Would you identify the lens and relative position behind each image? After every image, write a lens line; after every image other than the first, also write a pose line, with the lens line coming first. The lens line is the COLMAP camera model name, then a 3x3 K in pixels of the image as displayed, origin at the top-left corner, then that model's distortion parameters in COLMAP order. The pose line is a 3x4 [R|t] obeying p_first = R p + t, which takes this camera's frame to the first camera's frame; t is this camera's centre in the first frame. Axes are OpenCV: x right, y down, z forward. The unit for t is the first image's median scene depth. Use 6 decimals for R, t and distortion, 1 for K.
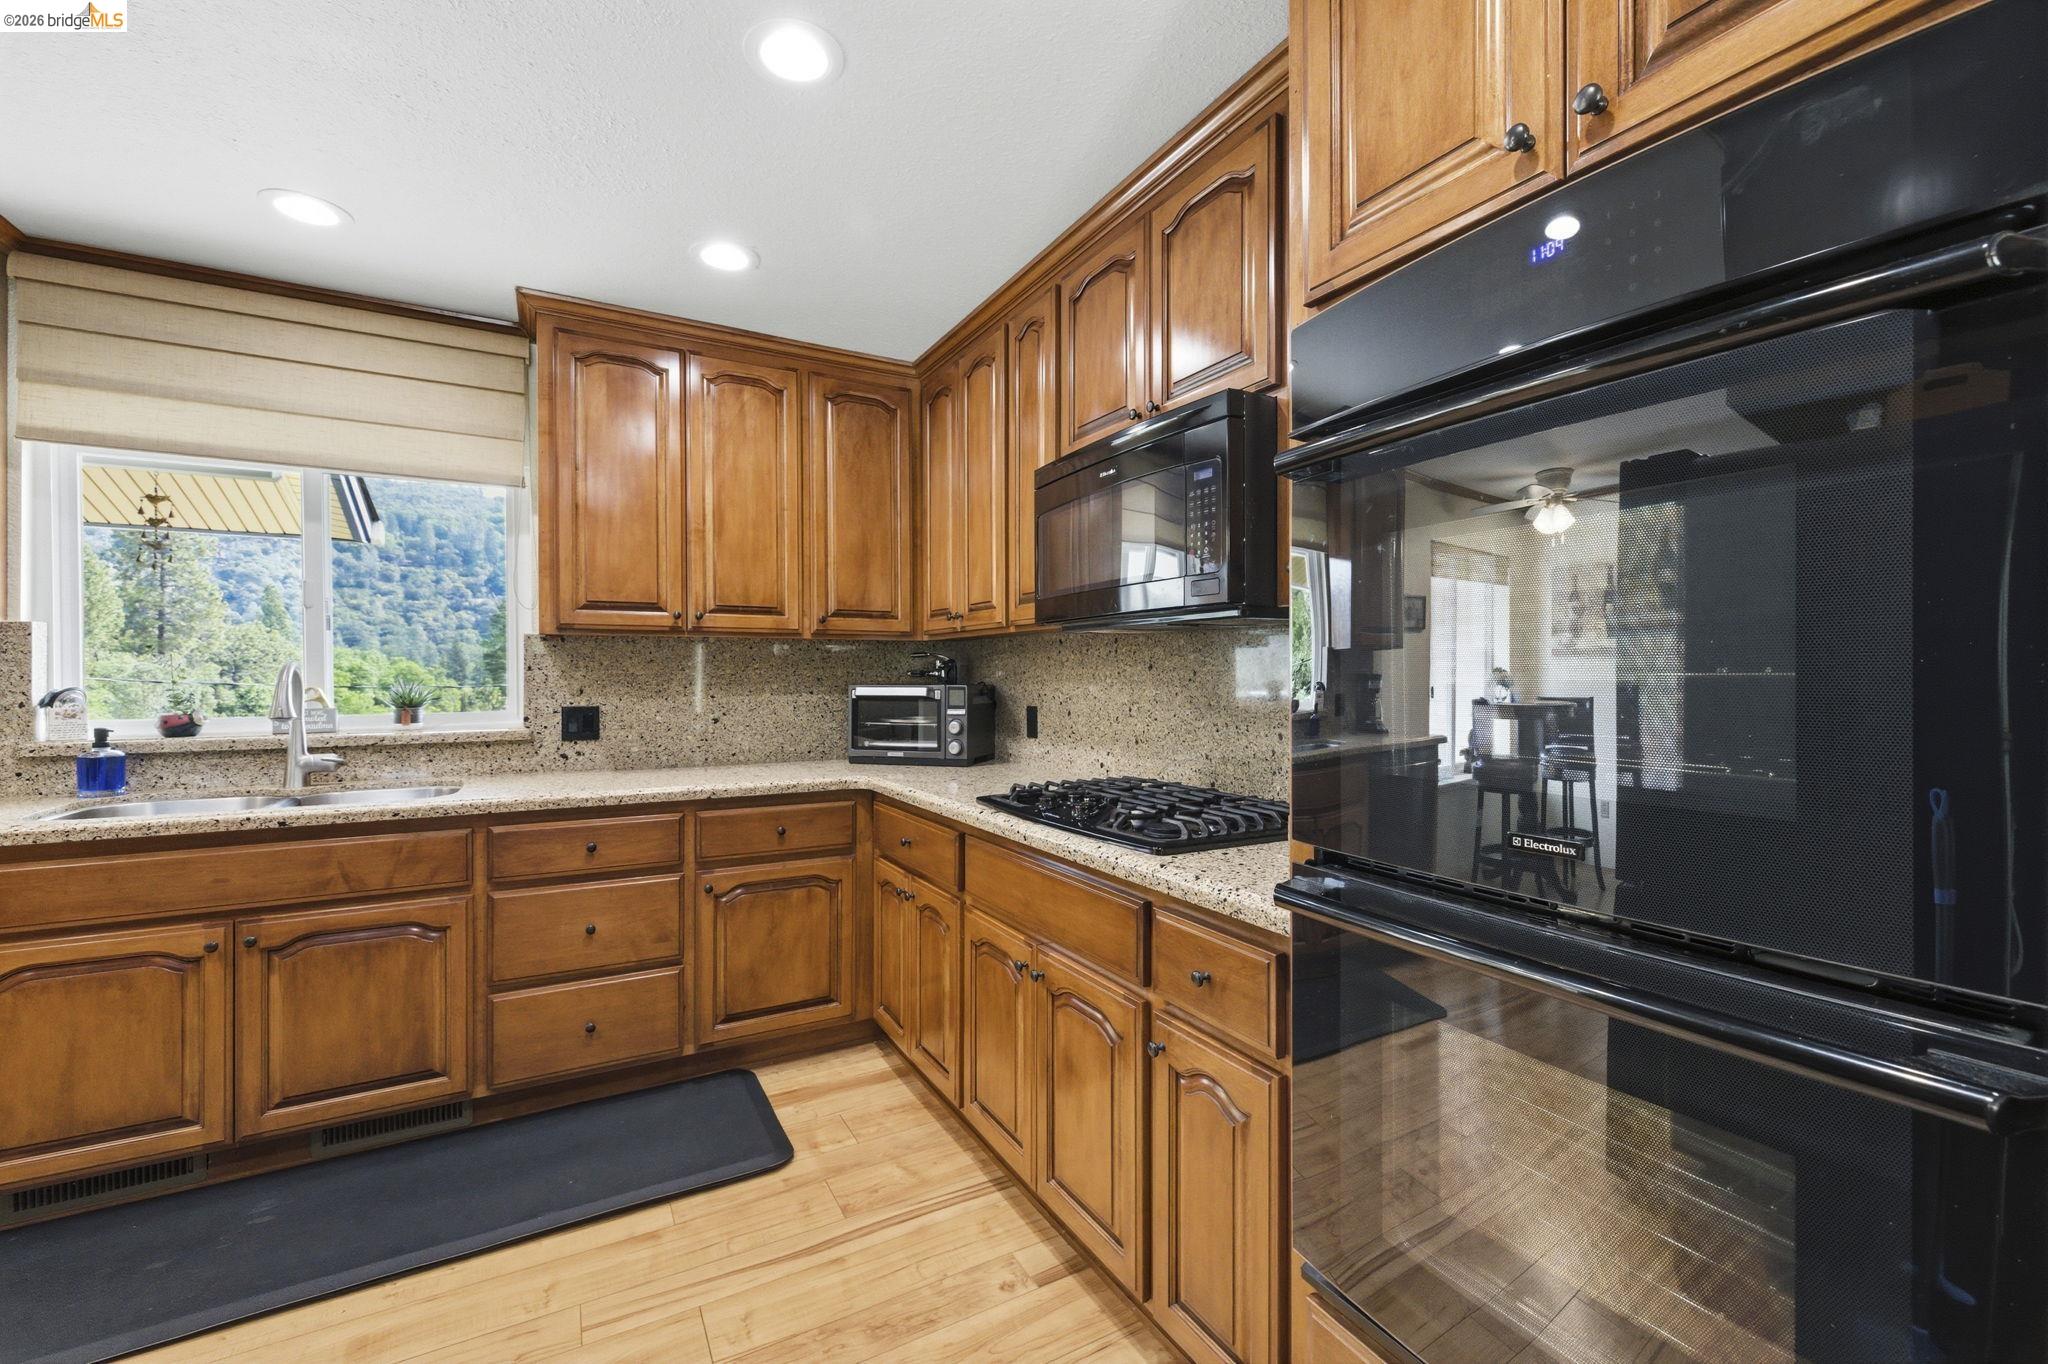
lens RADIAL K [[851.3, 0, 1031.5], [0, 851.3, 678.0], [0, 0, 1]] dist [0.006786, -0.001208]
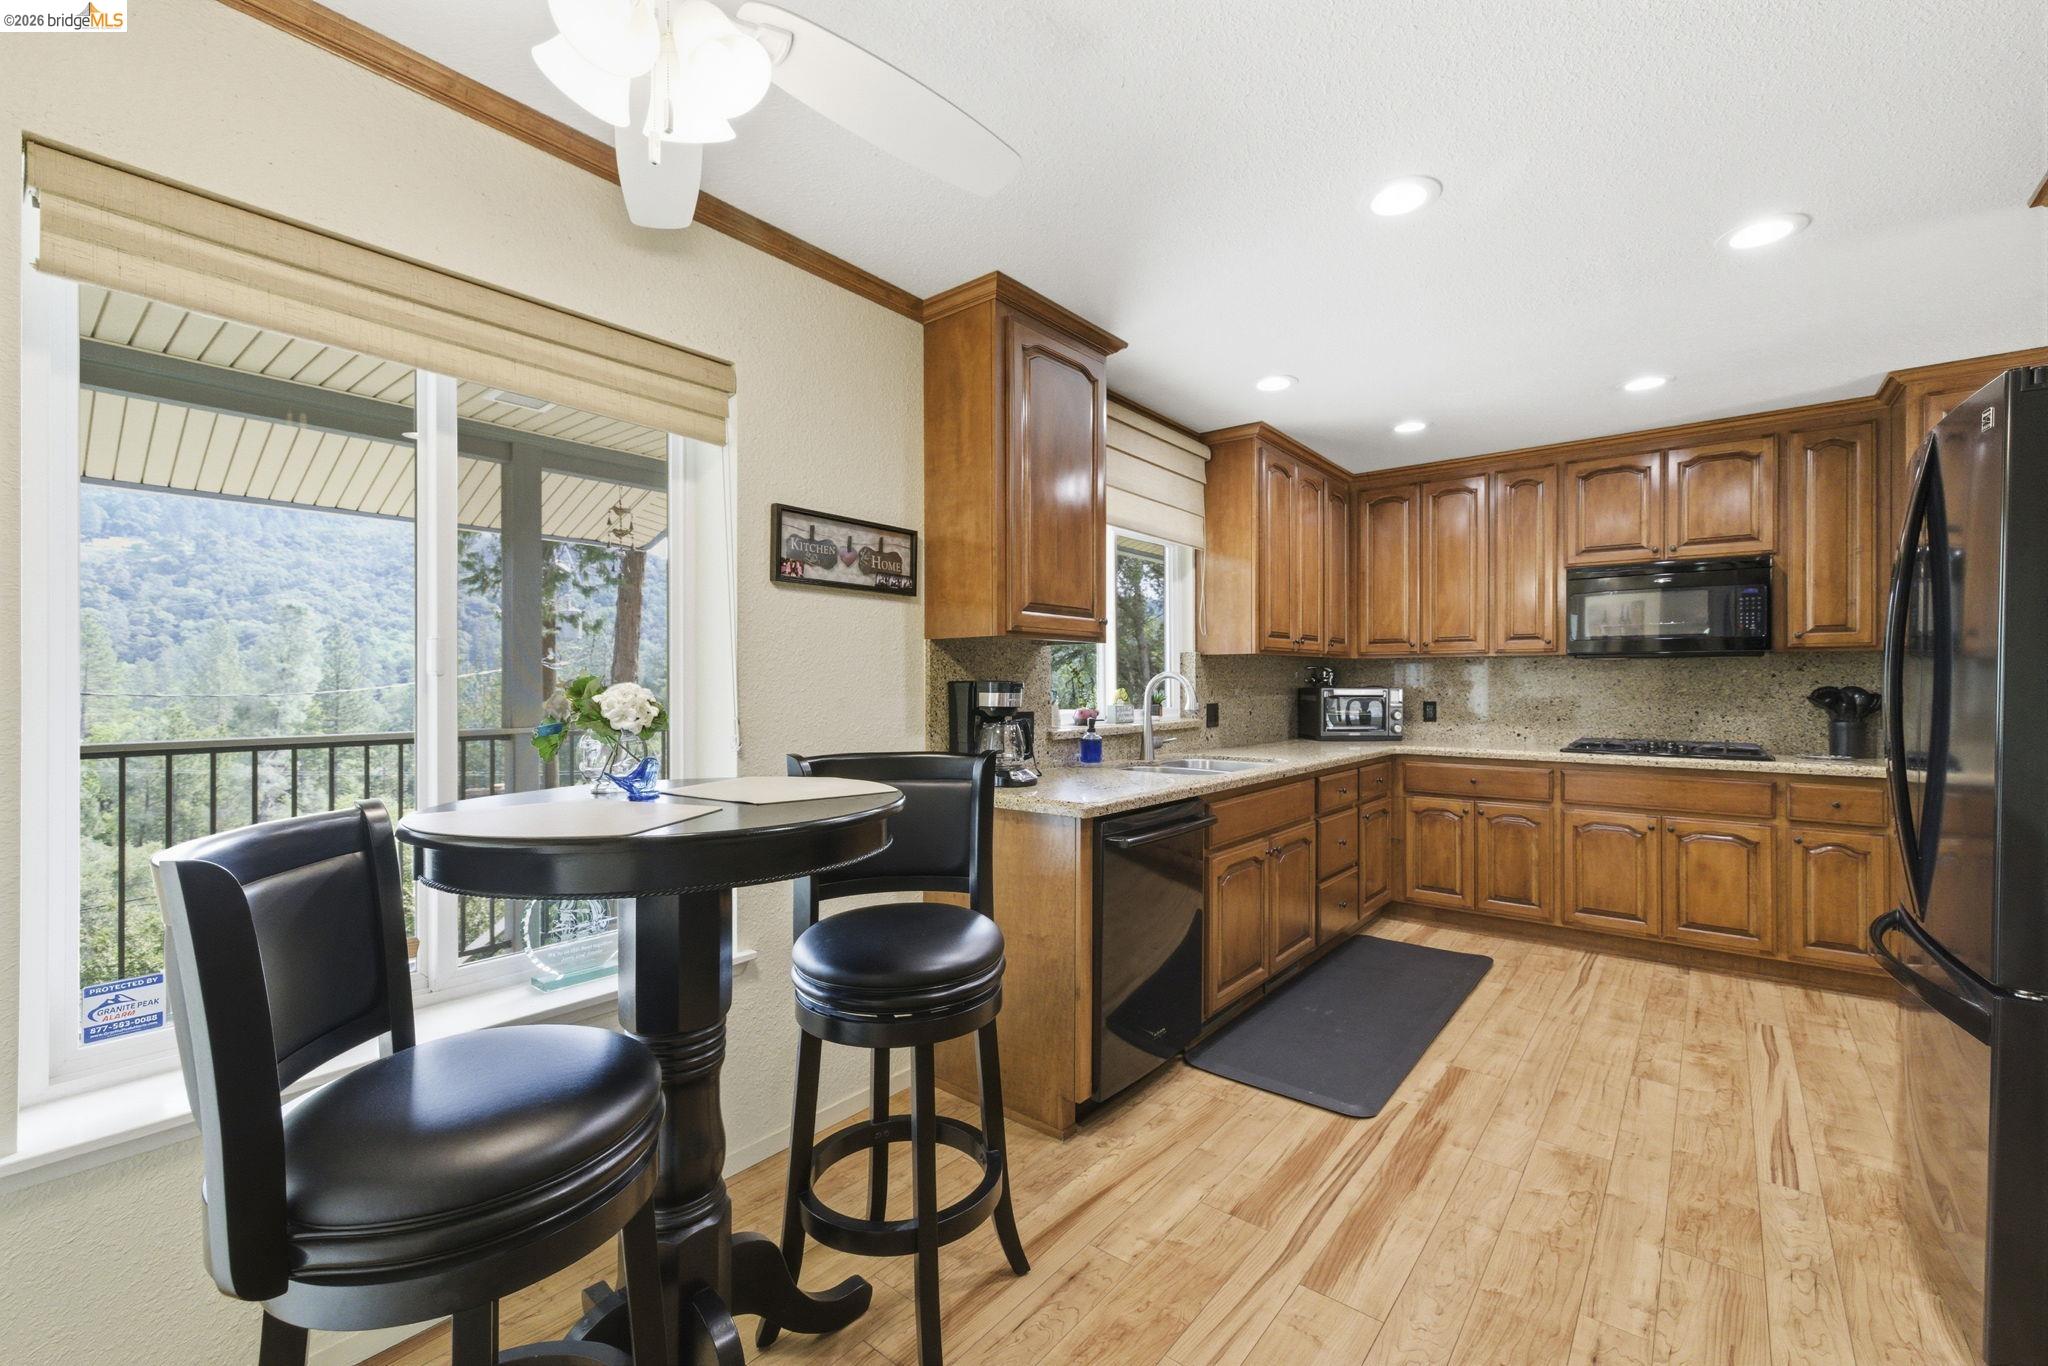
lens RADIAL K [[851.3, 0, 1032.0], [0, 851.3, 680.2], [0, 0, 1]] dist [0.006786, -0.001208]
pose [[0.927607, 0.001607, 0.373555, -1.446436], [0.000557, 0.999984, -0.005684, 0.002767], [-0.373558, 0.005480, 0.927591, -0.218534]]
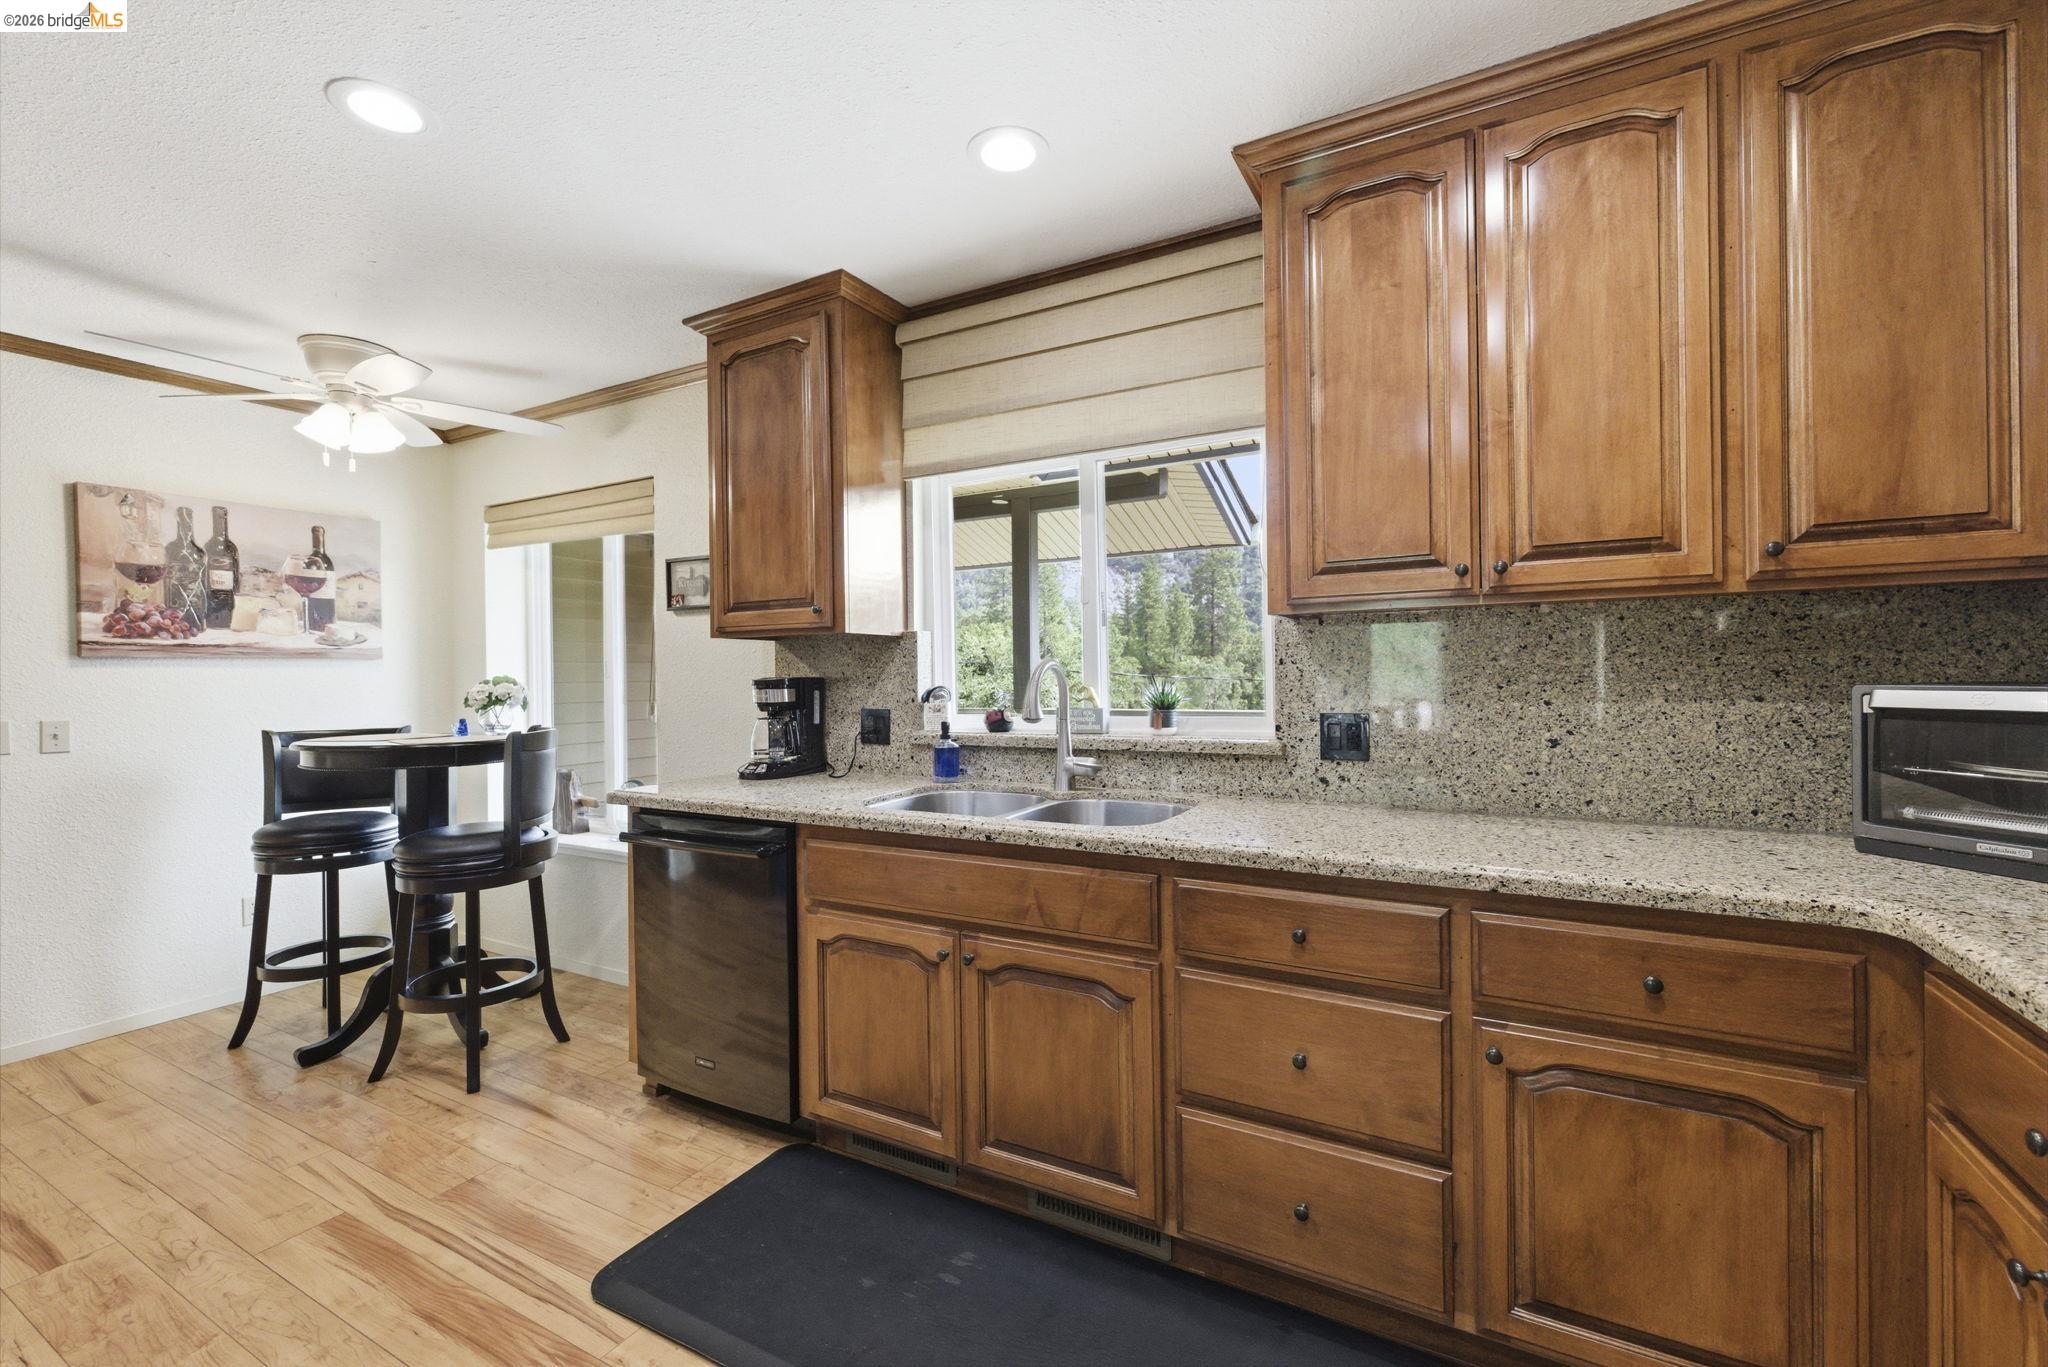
lens RADIAL K [[851.3, 0, 1027.4], [0, 851.3, 677.7], [0, 0, 1]] dist [0.006786, -0.001208]
pose [[0.531508, -0.002873, -0.847049, -0.066541], [0.009942, 0.999947, 0.002848, -0.001585], [0.846995, -0.009935, 0.531508, 0.423510]]
